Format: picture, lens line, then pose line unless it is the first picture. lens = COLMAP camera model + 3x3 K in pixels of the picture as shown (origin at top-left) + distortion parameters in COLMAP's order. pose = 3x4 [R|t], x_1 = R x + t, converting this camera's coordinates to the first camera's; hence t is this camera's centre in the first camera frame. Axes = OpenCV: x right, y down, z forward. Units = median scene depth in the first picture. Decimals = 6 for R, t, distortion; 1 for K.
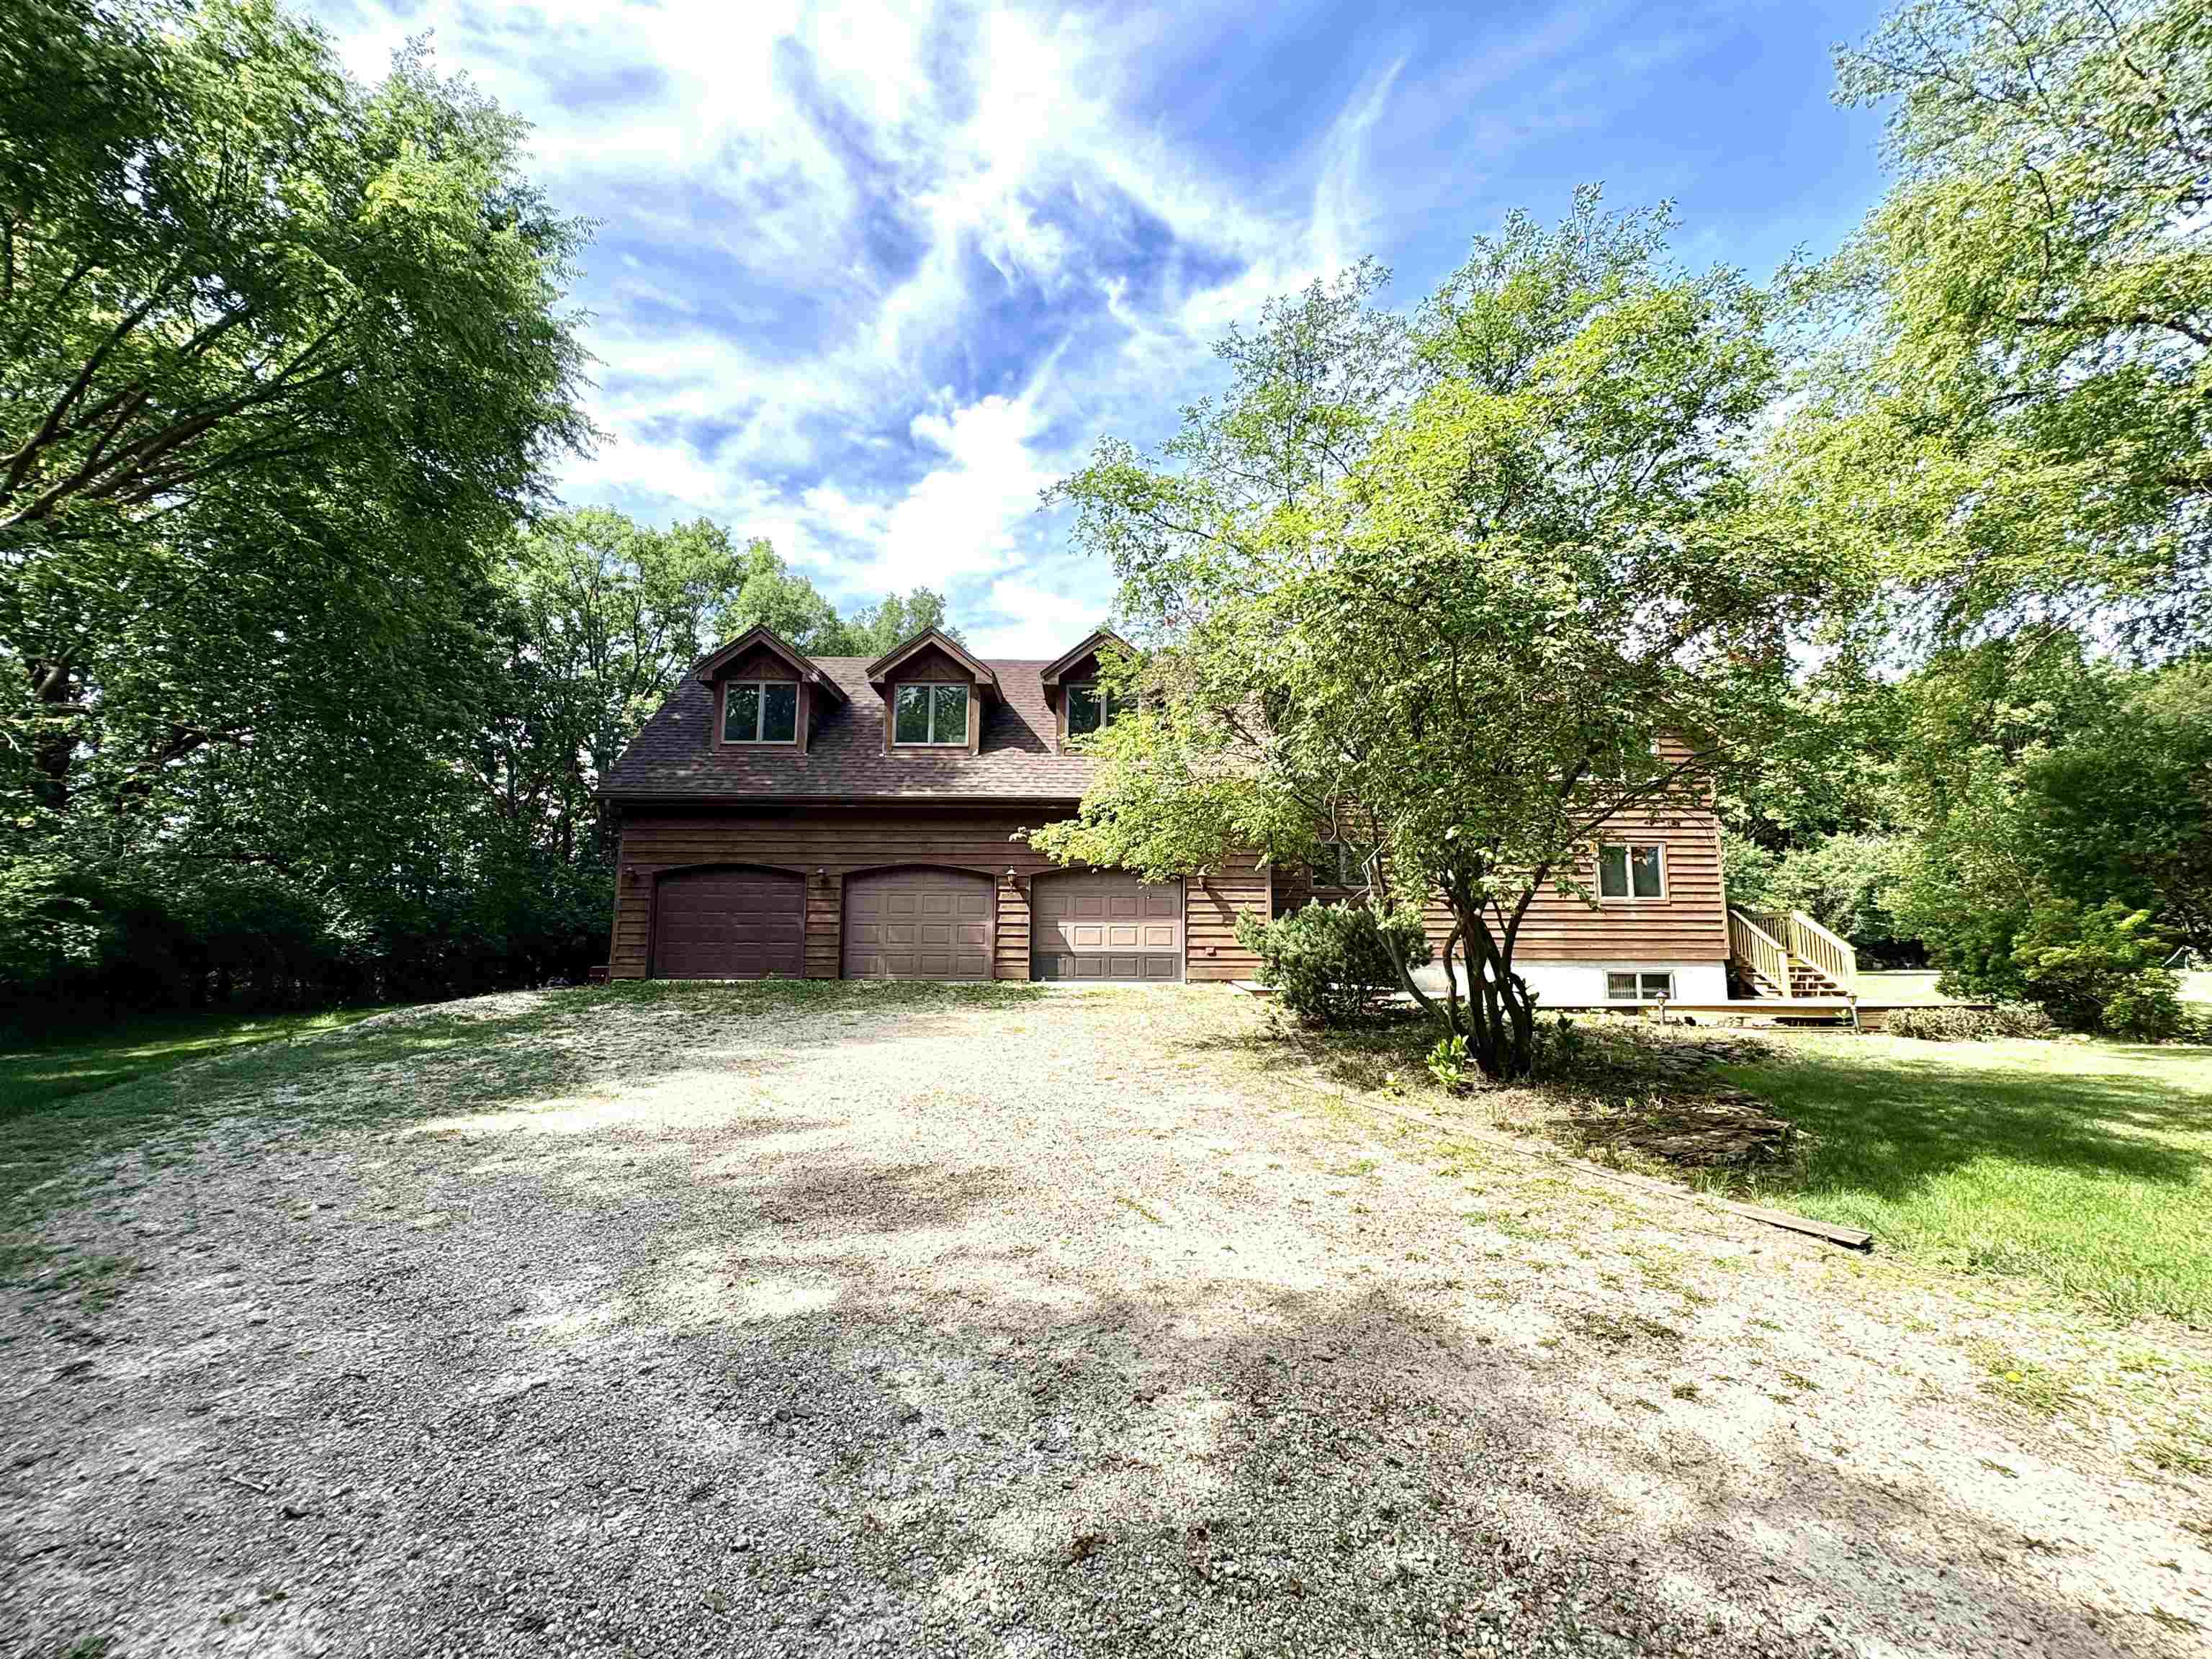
lens RADIAL K [[885.6, 0, 1106.0], [0, 885.6, 827.7], [0, 0, 1]] dist [-0.001384, 0.000254]
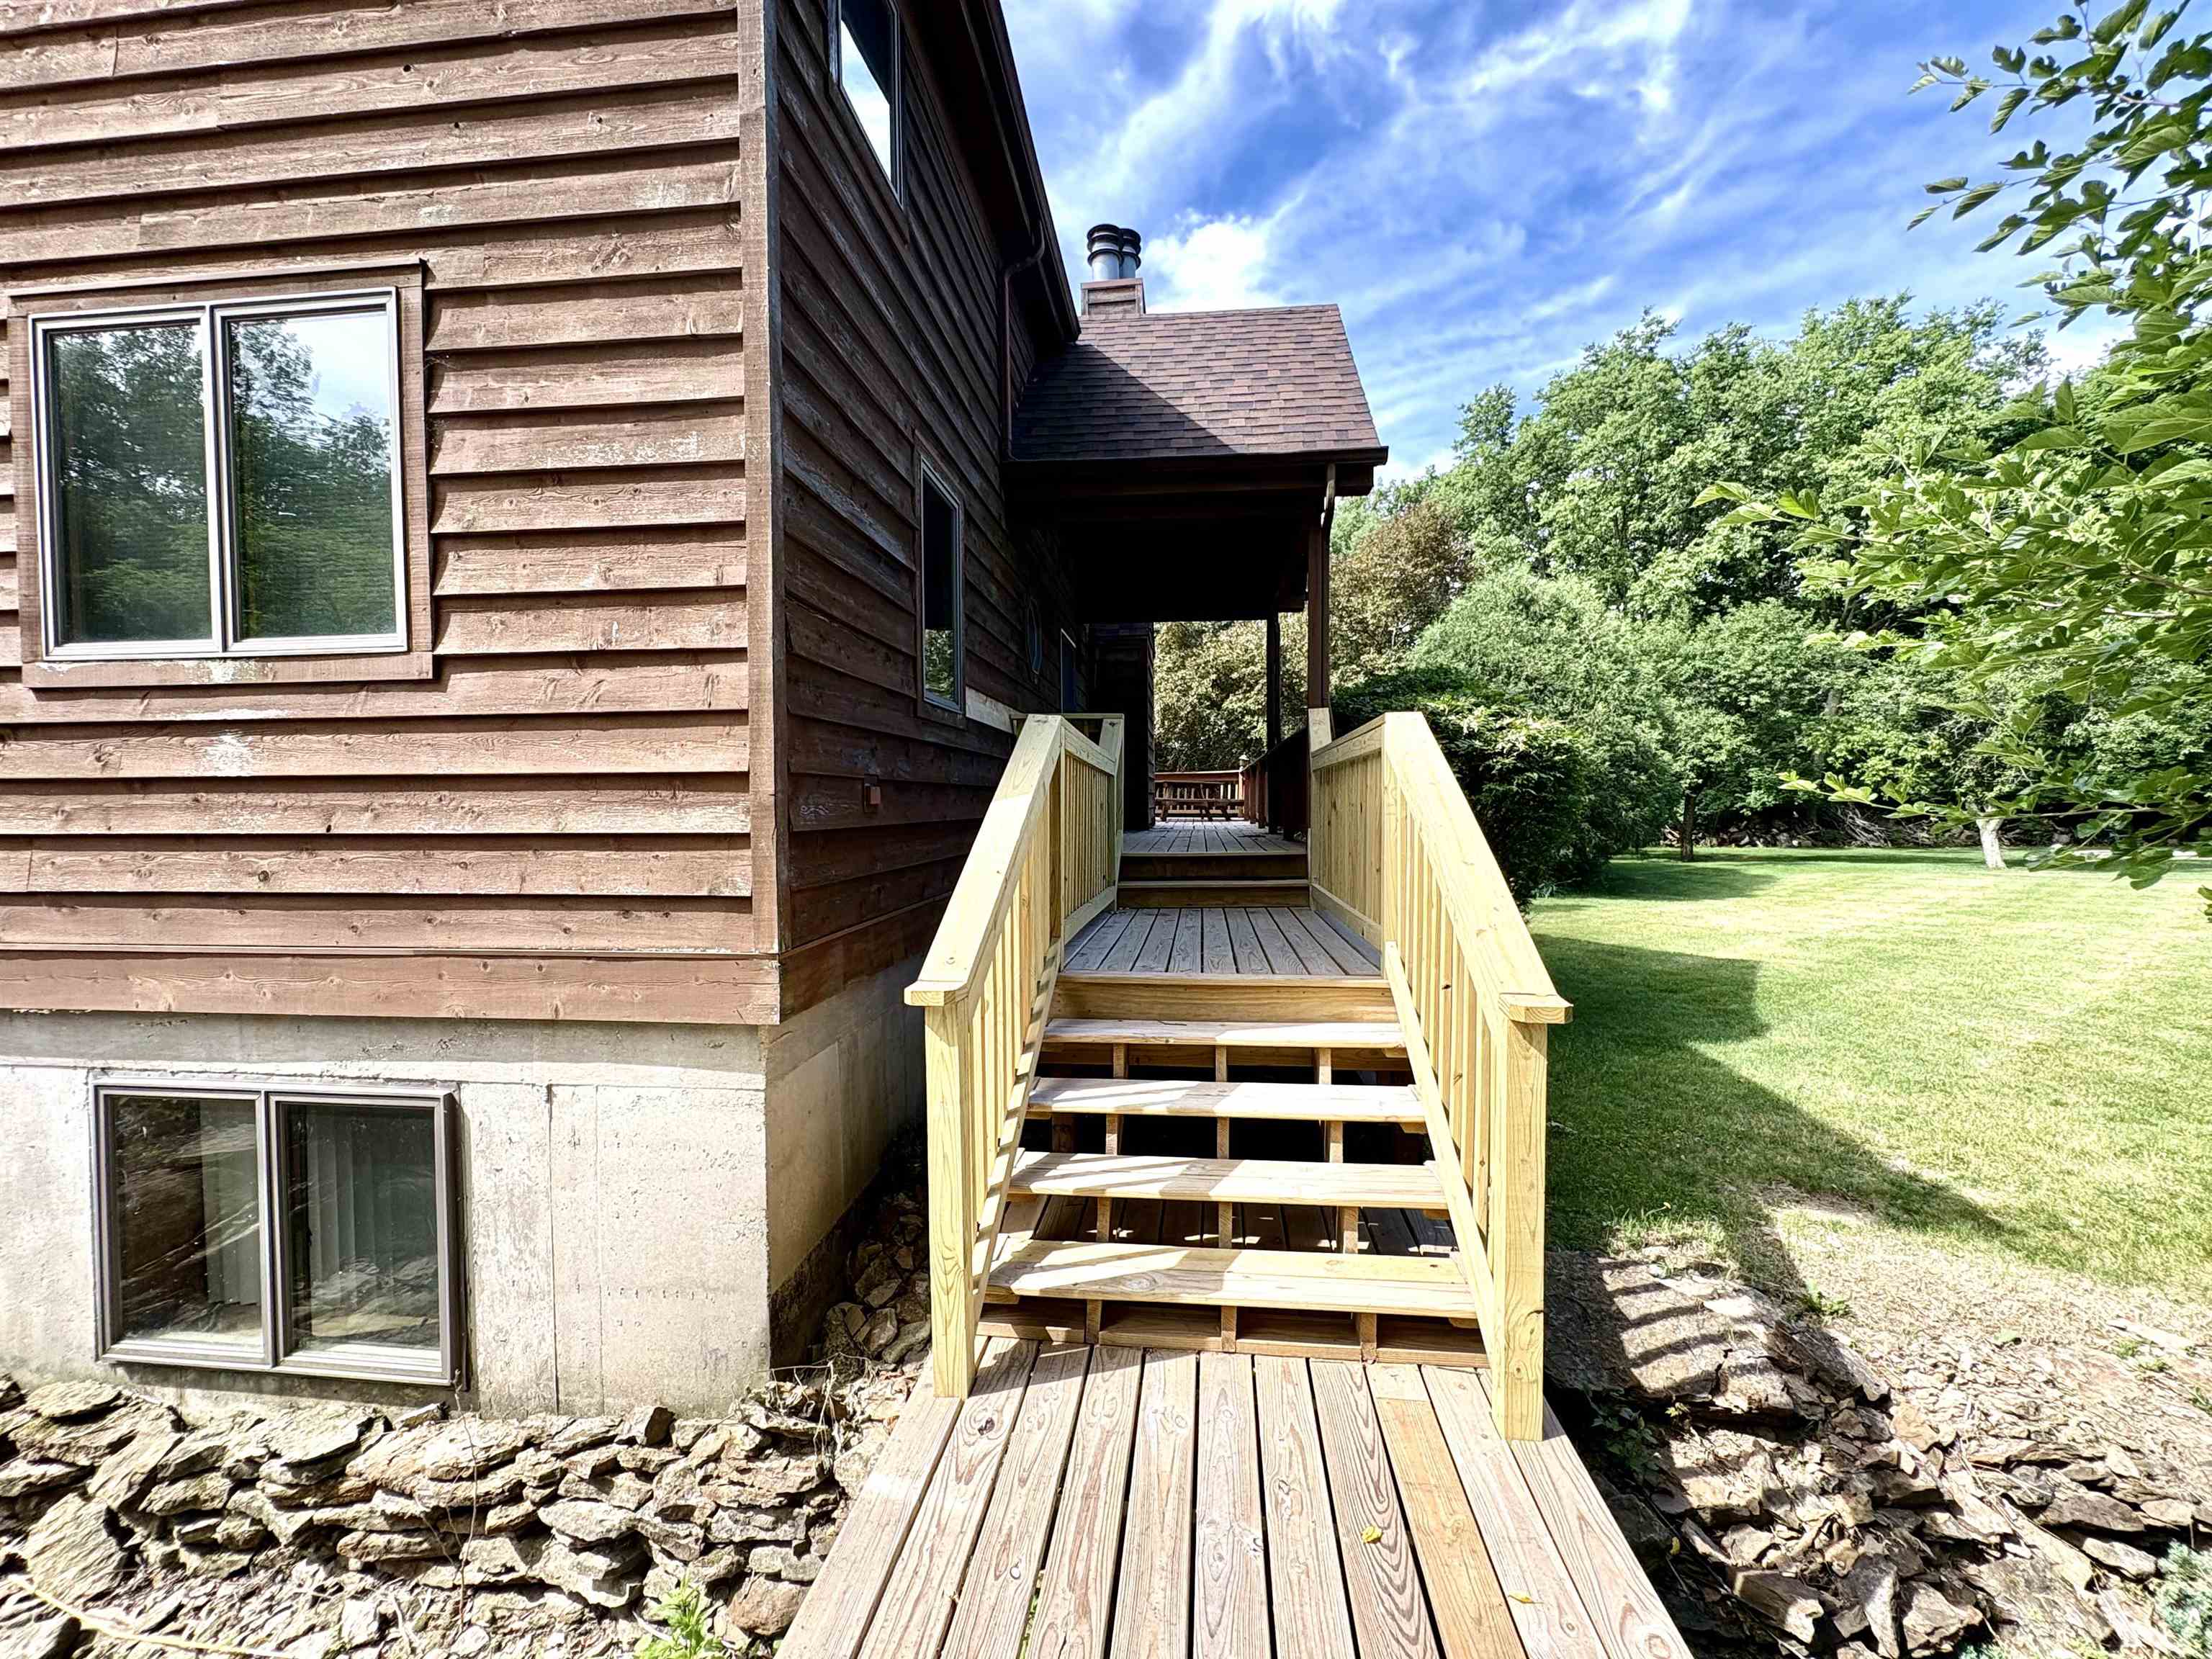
lens RADIAL K [[885.6, 0, 1106.4], [0, 885.6, 833.7], [0, 0, 1]] dist [-0.001384, 0.000254]
pose [[0.992359, -0.008124, -0.123113, 0.772827], [0.028224, 0.986317, 0.162423, 0.091728], [0.120109, -0.164657, 0.979011, 0.854193]]
